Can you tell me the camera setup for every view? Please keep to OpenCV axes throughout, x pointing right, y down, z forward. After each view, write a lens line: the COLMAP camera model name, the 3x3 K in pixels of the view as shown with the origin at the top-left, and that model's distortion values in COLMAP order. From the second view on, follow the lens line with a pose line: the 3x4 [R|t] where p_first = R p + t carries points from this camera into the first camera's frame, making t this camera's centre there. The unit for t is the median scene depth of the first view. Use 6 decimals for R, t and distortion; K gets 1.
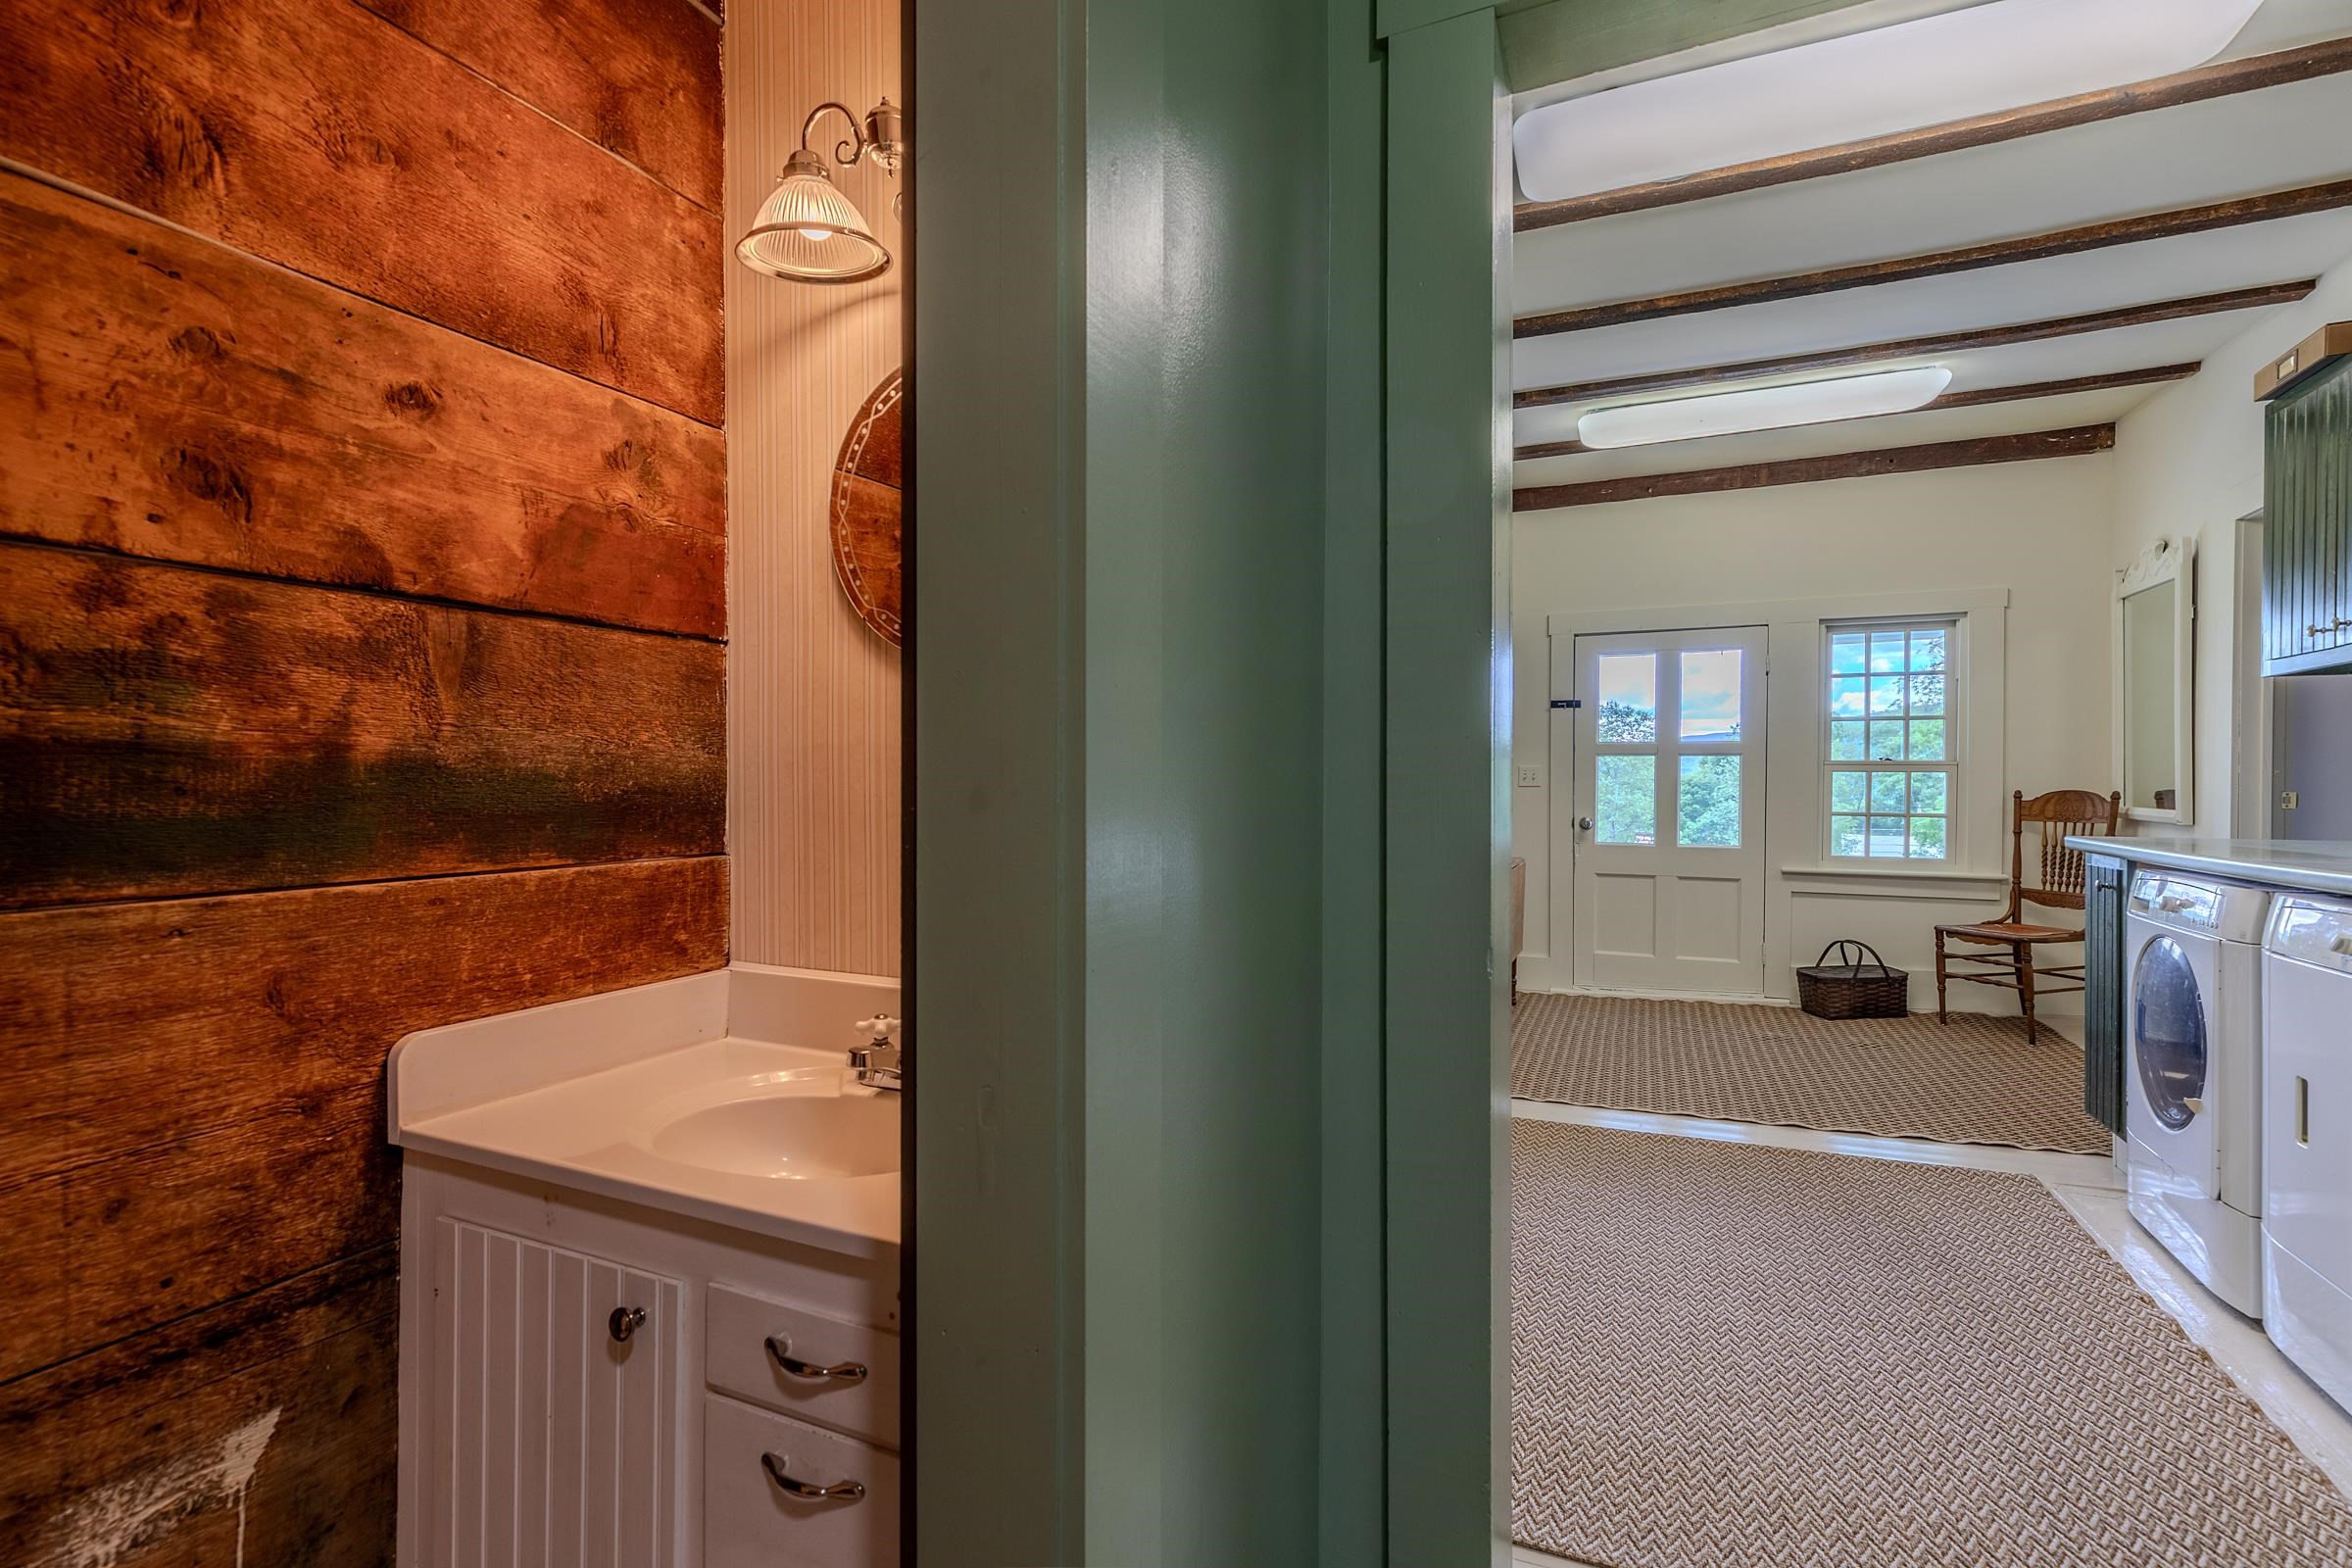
lens RADIAL K [[1054.3, 0, 1178.8], [0, 1054.3, 791.9], [0, 0, 1]] dist [0.006319, 0.000370]
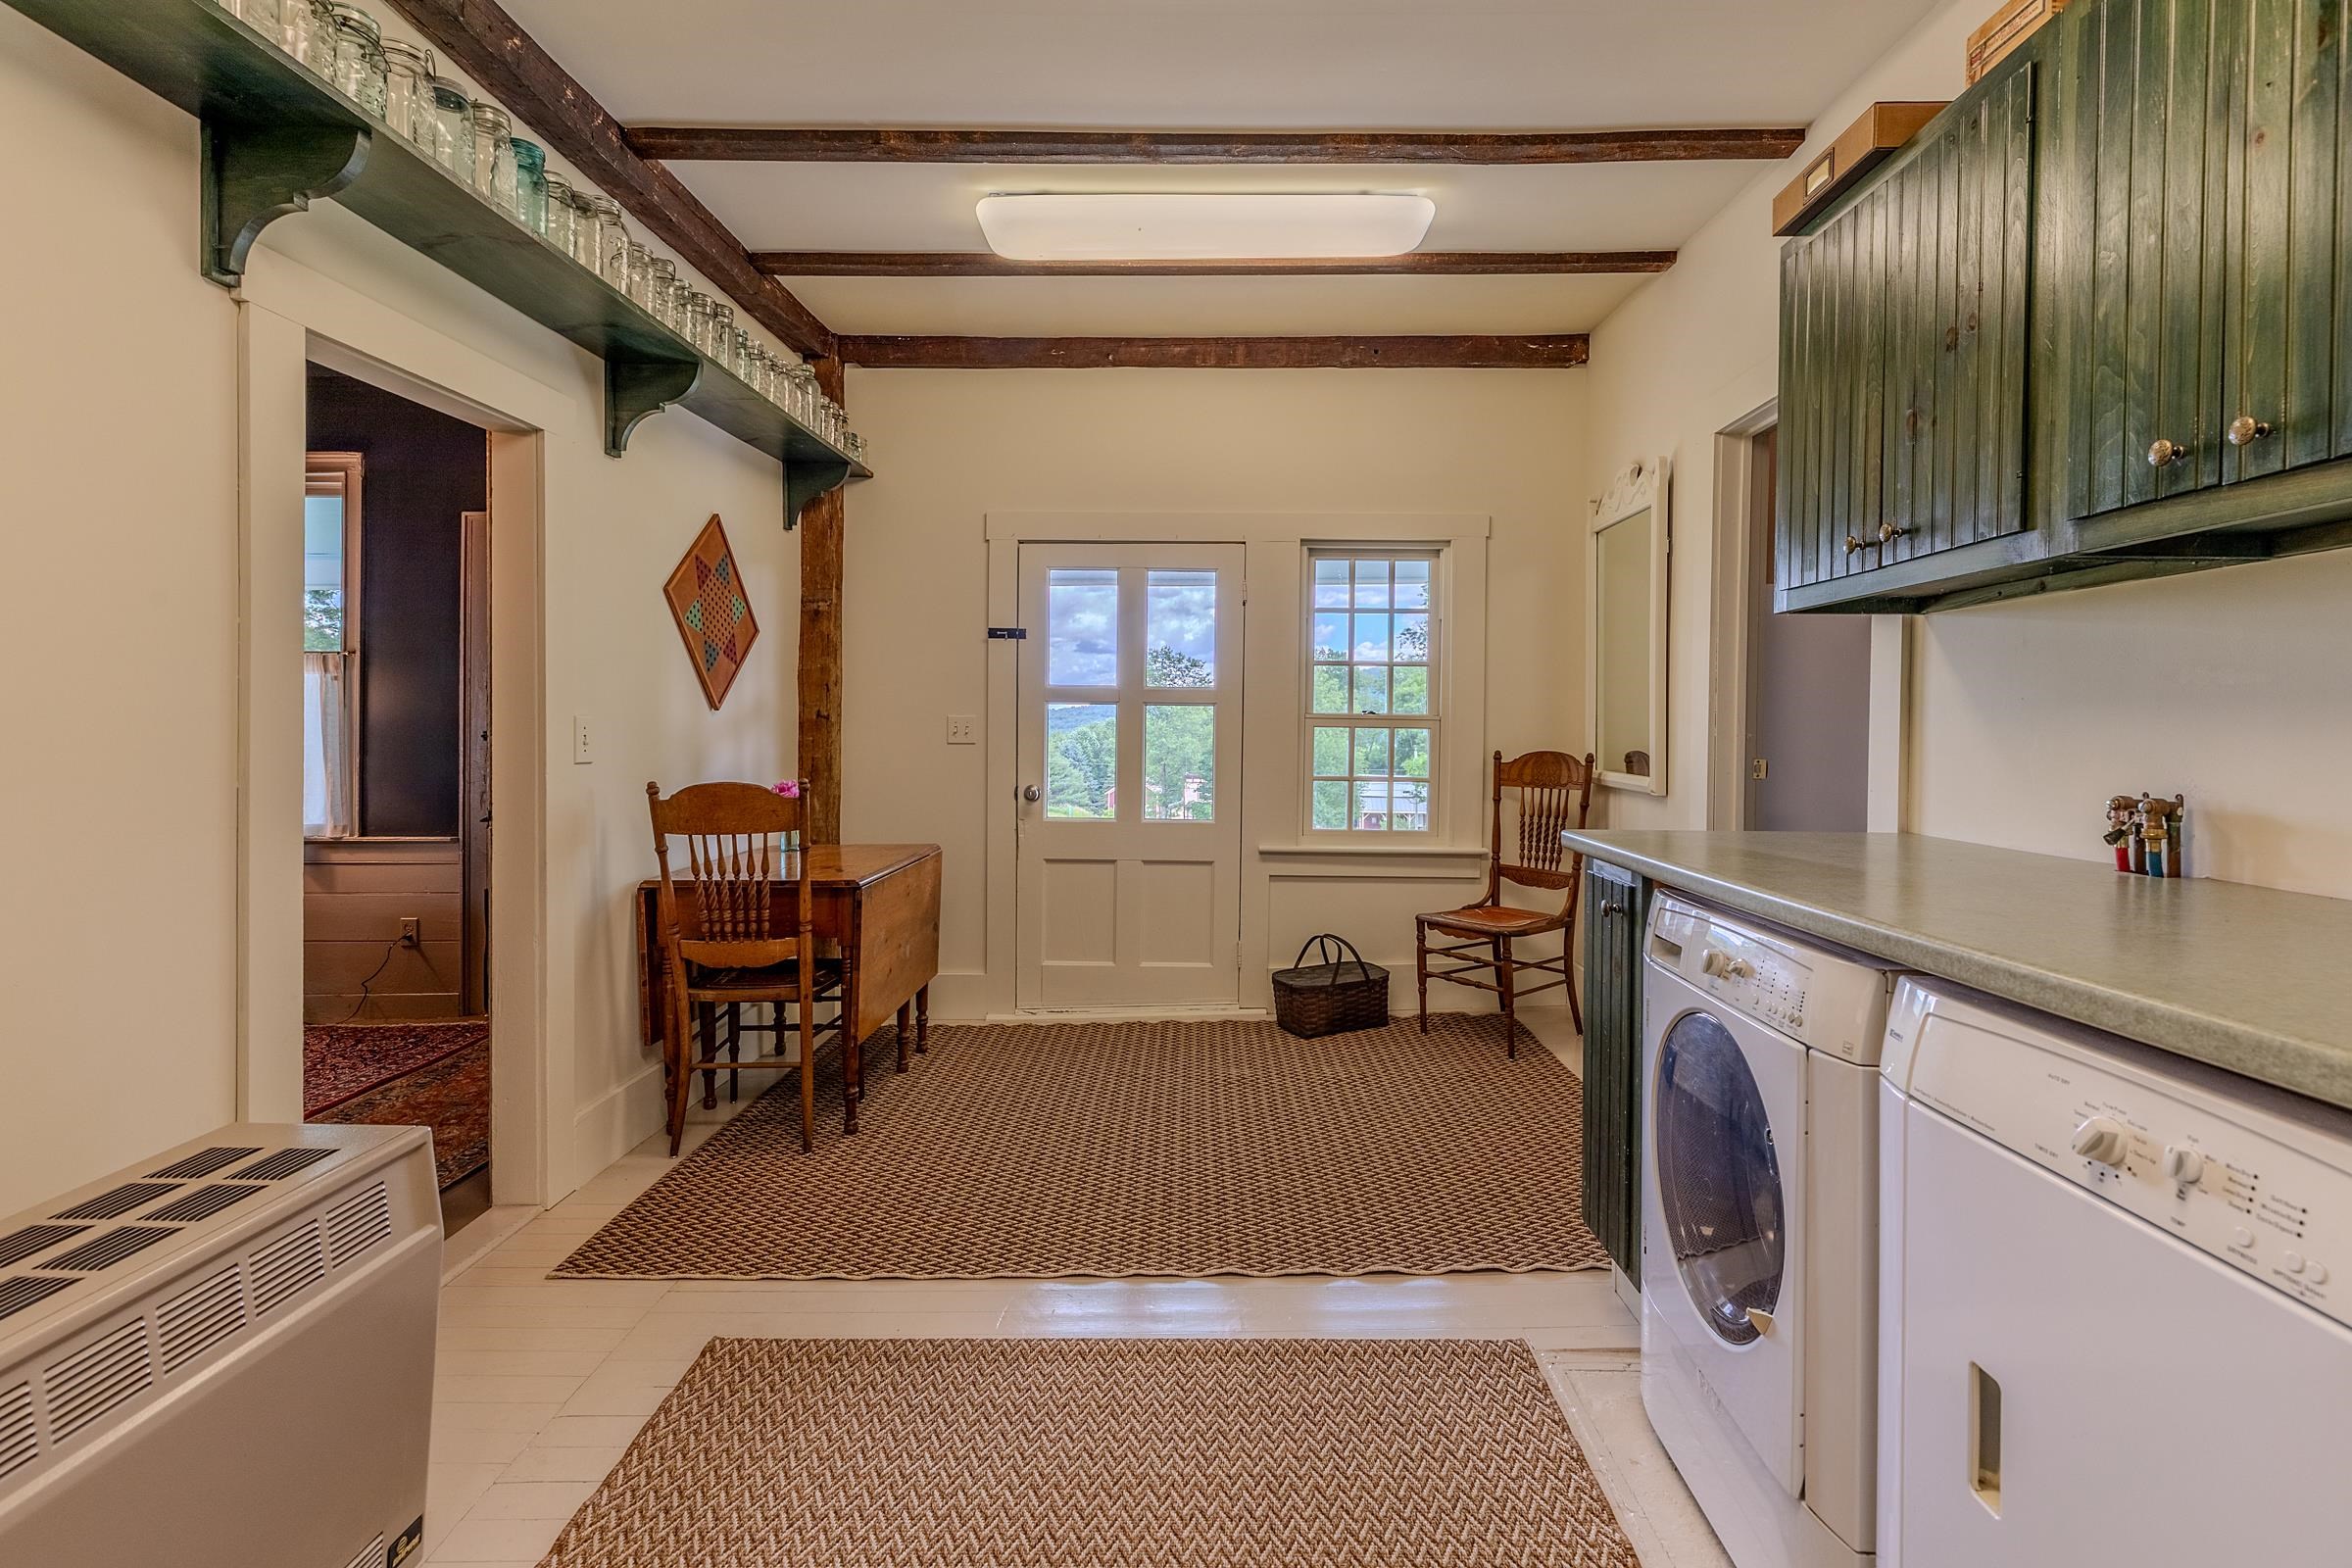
lens RADIAL K [[1110.8, 0, 1164.8], [0, 1110.8, 753.3], [0, 0, 1]] dist [0.003859, 0.000172]
pose [[0.925382, -0.004249, 0.379011, 0.312764], [-0.002096, 0.999865, 0.016327, -0.021296], [-0.379029, -0.015903, 0.925248, 0.417714]]
